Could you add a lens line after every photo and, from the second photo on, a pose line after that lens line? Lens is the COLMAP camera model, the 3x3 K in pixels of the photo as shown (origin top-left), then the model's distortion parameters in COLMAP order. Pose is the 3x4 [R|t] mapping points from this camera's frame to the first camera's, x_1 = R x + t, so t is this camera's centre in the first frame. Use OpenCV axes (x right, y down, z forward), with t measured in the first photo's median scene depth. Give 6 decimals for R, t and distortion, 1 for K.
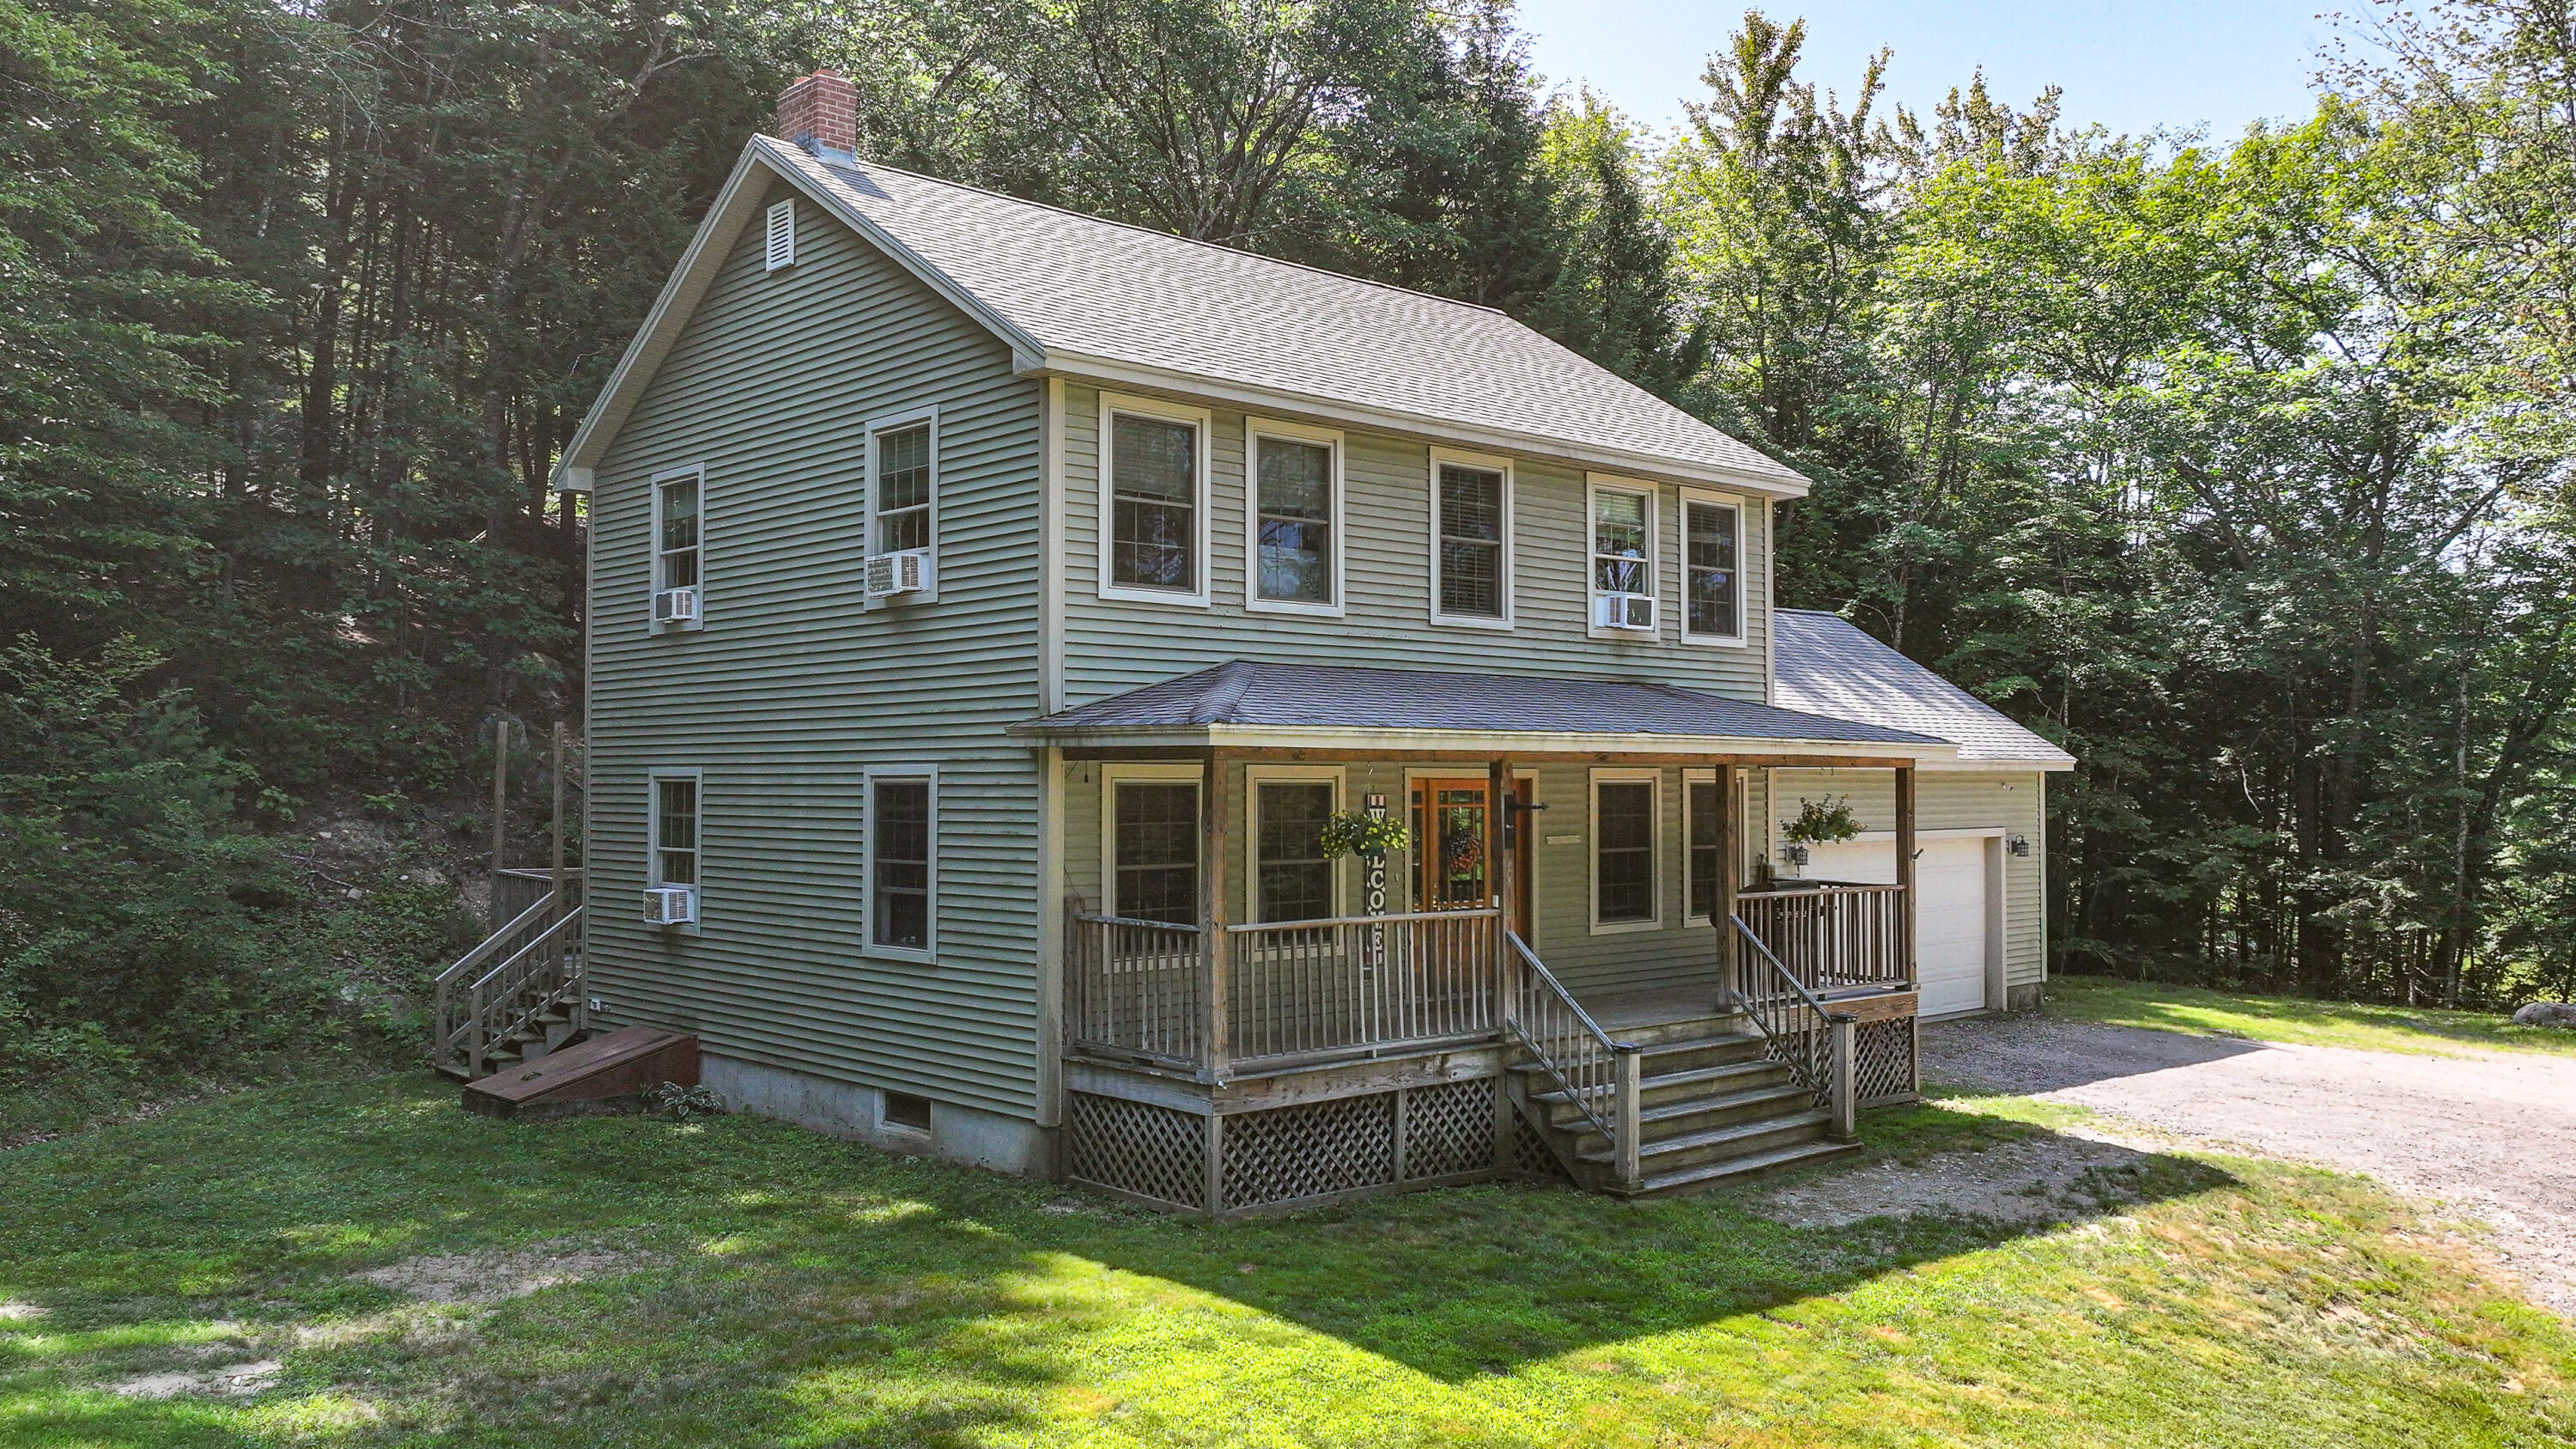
lens RADIAL K [[1992.2, 0, 1309.1], [0, 1992.2, 706.4], [0, 0, 1]] dist [-0.006990, 0.019894]
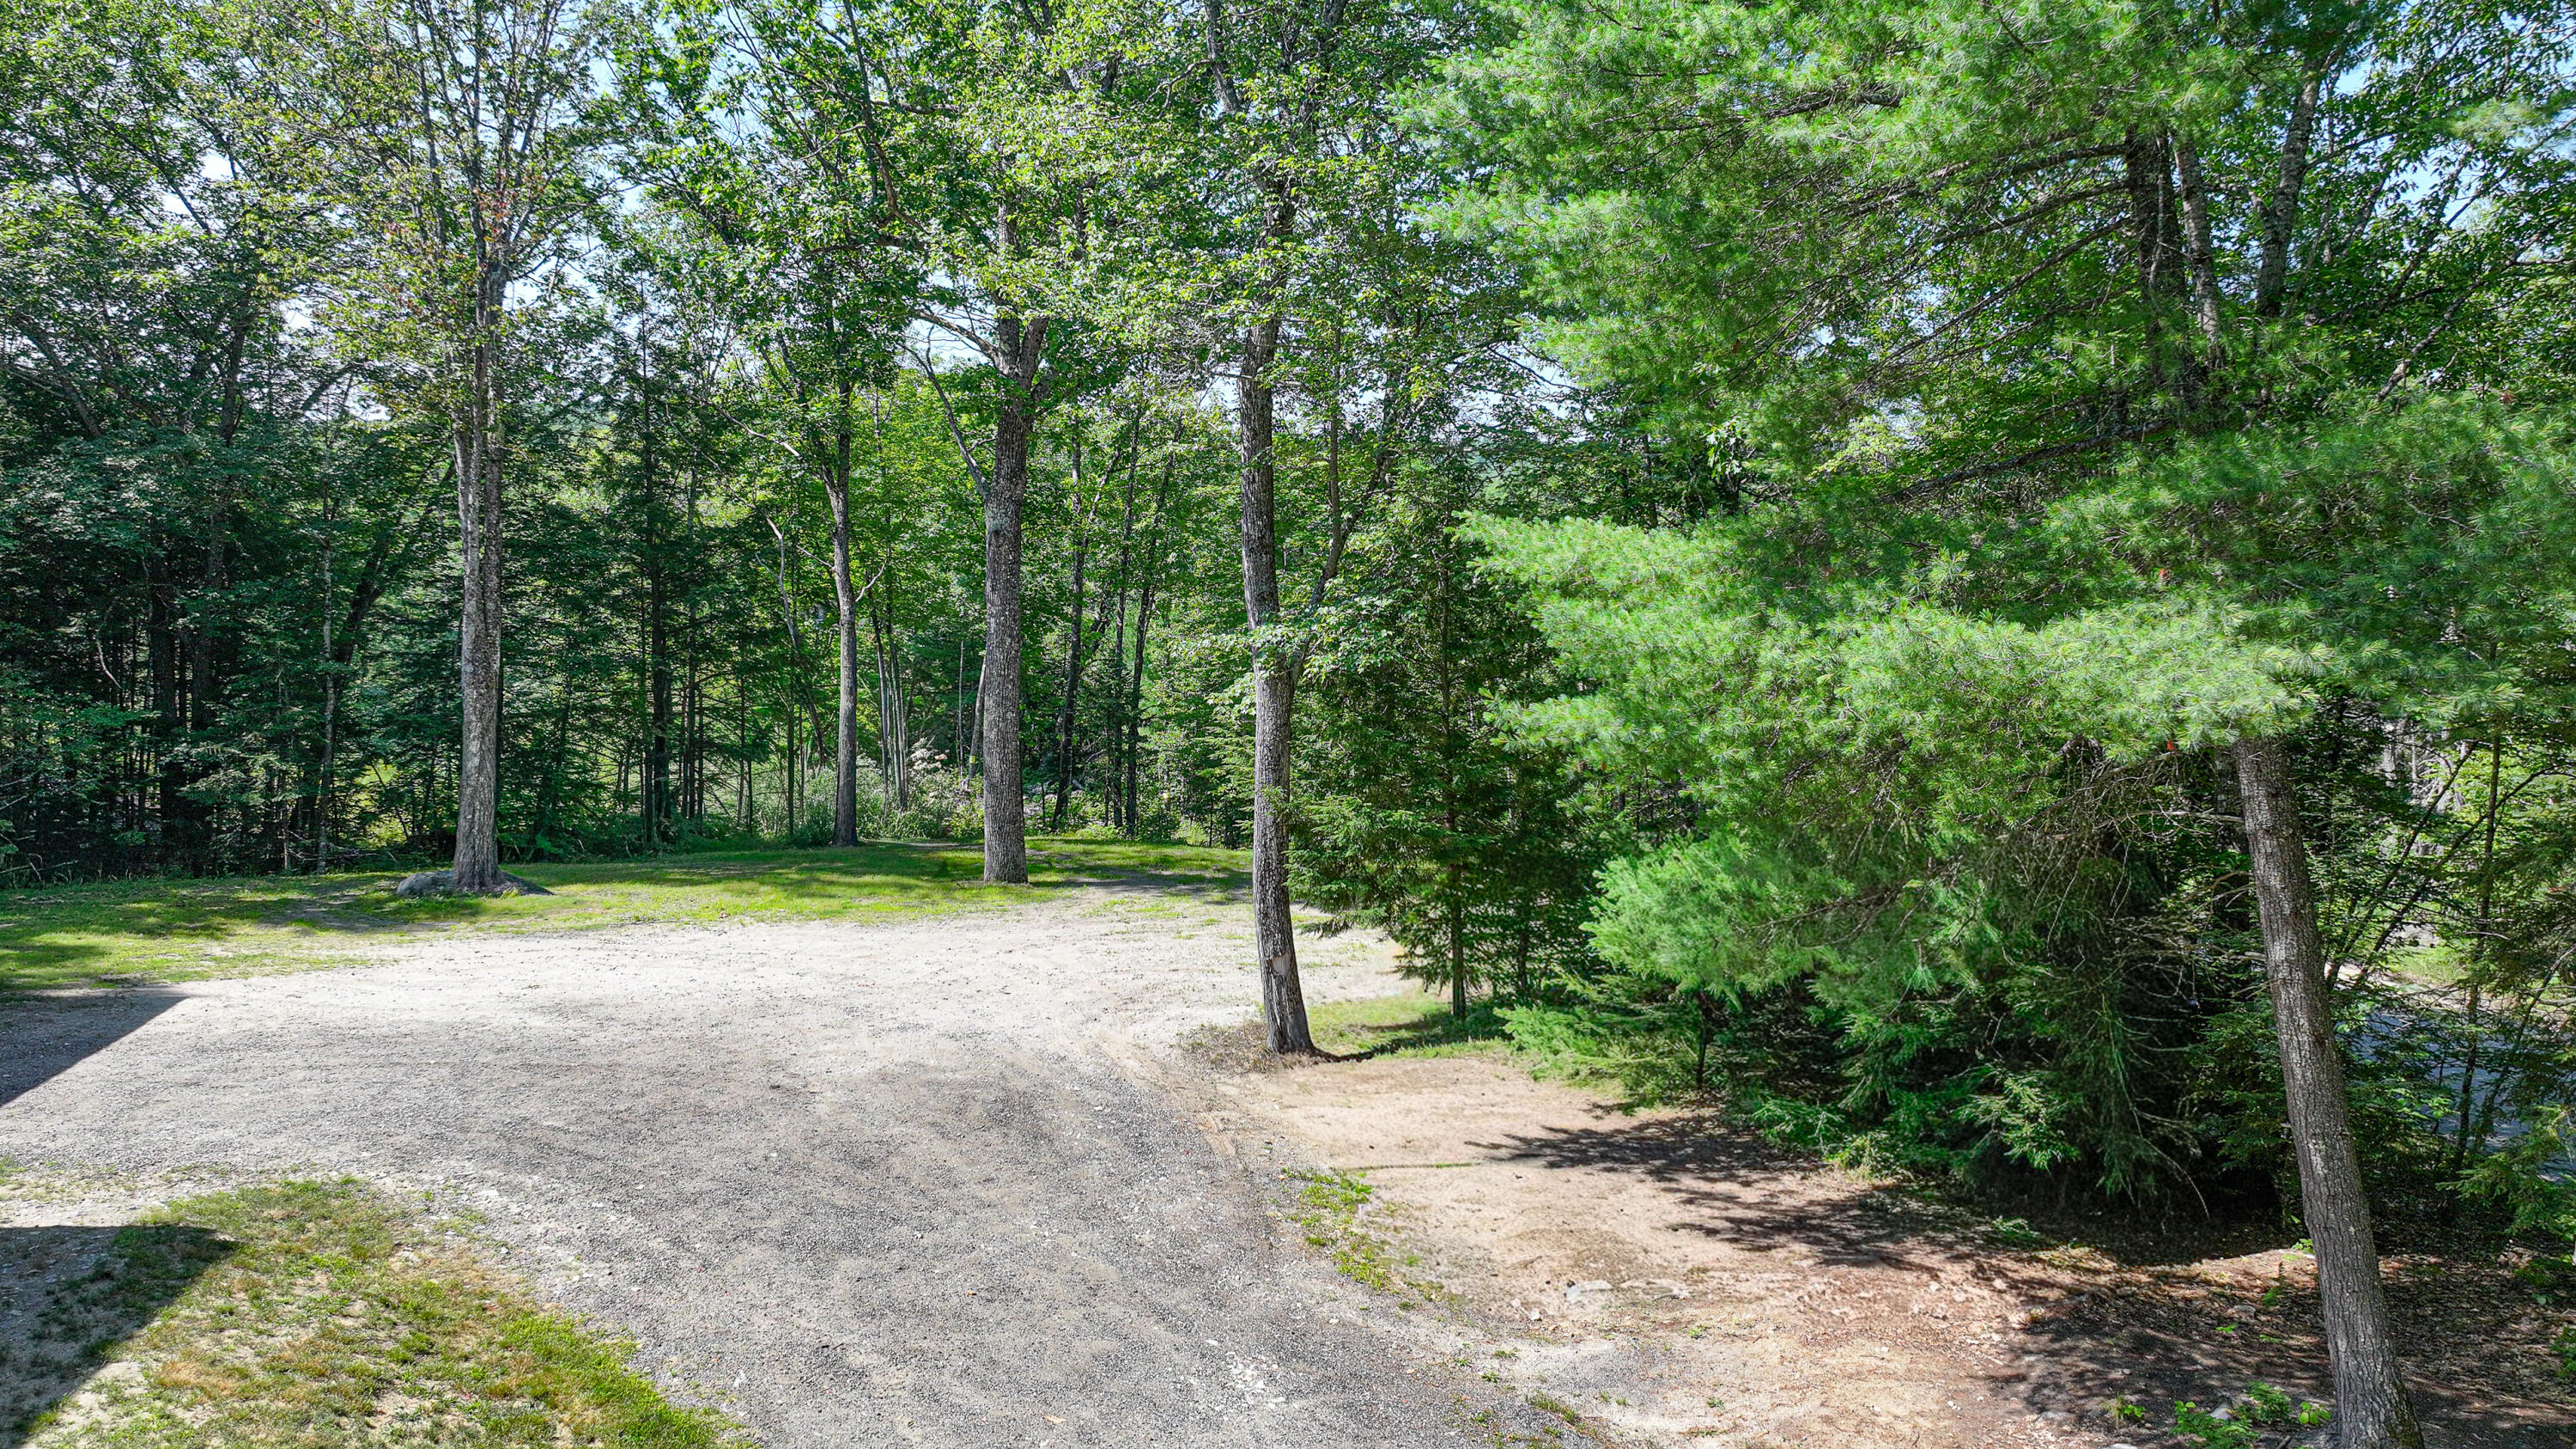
lens RADIAL K [[1808.9, 0, 1305.6], [0, 1808.9, 718.2], [0, 0, 1]] dist [-0.002697, 0.013045]
pose [[0.498898, -0.073486, 0.863540, 0.008680], [-0.029245, 0.994404, 0.101519, -0.094660], [-0.866167, -0.075902, 0.493957, 0.160104]]
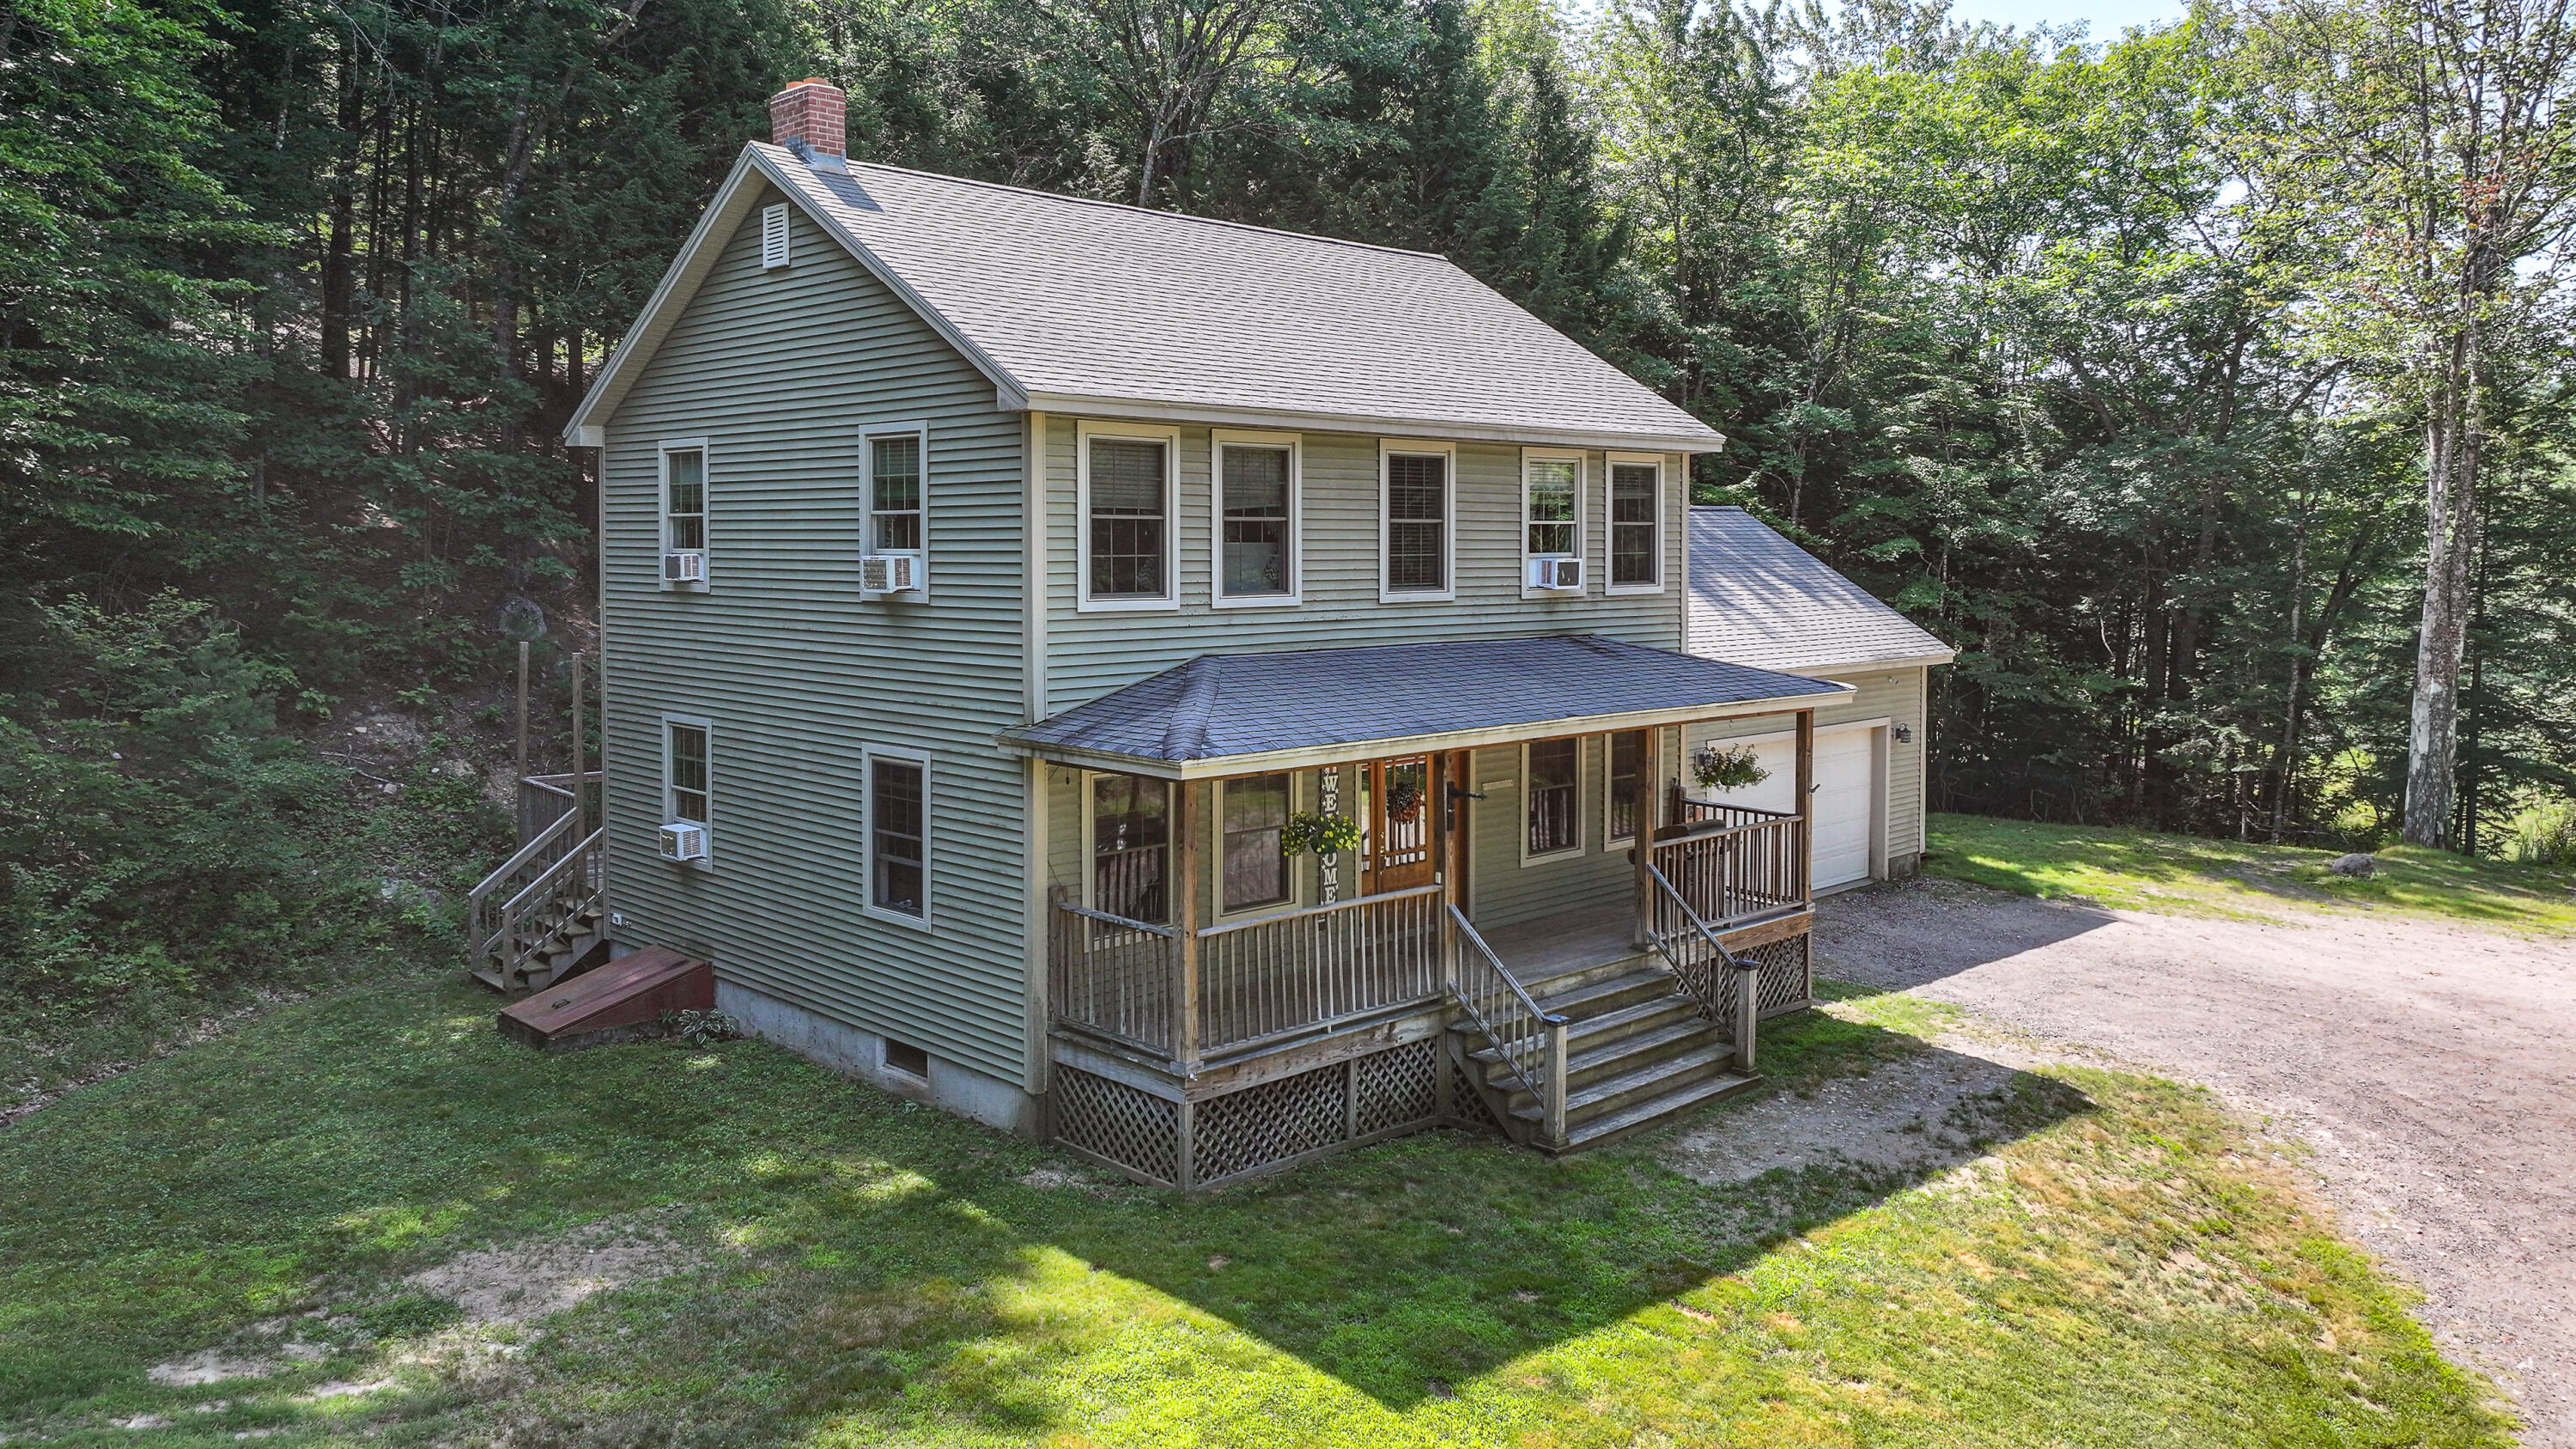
lens RADIAL K [[1808.9, 0, 1303.4], [0, 1808.9, 615.3], [0, 0, 1]] dist [-0.002697, 0.013045]
pose [[0.999681, 0.000888, 0.025253, -0.005815], [-0.002648, 0.997561, 0.069746, -0.100009], [-0.025129, -0.069790, 0.997245, 0.007171]]
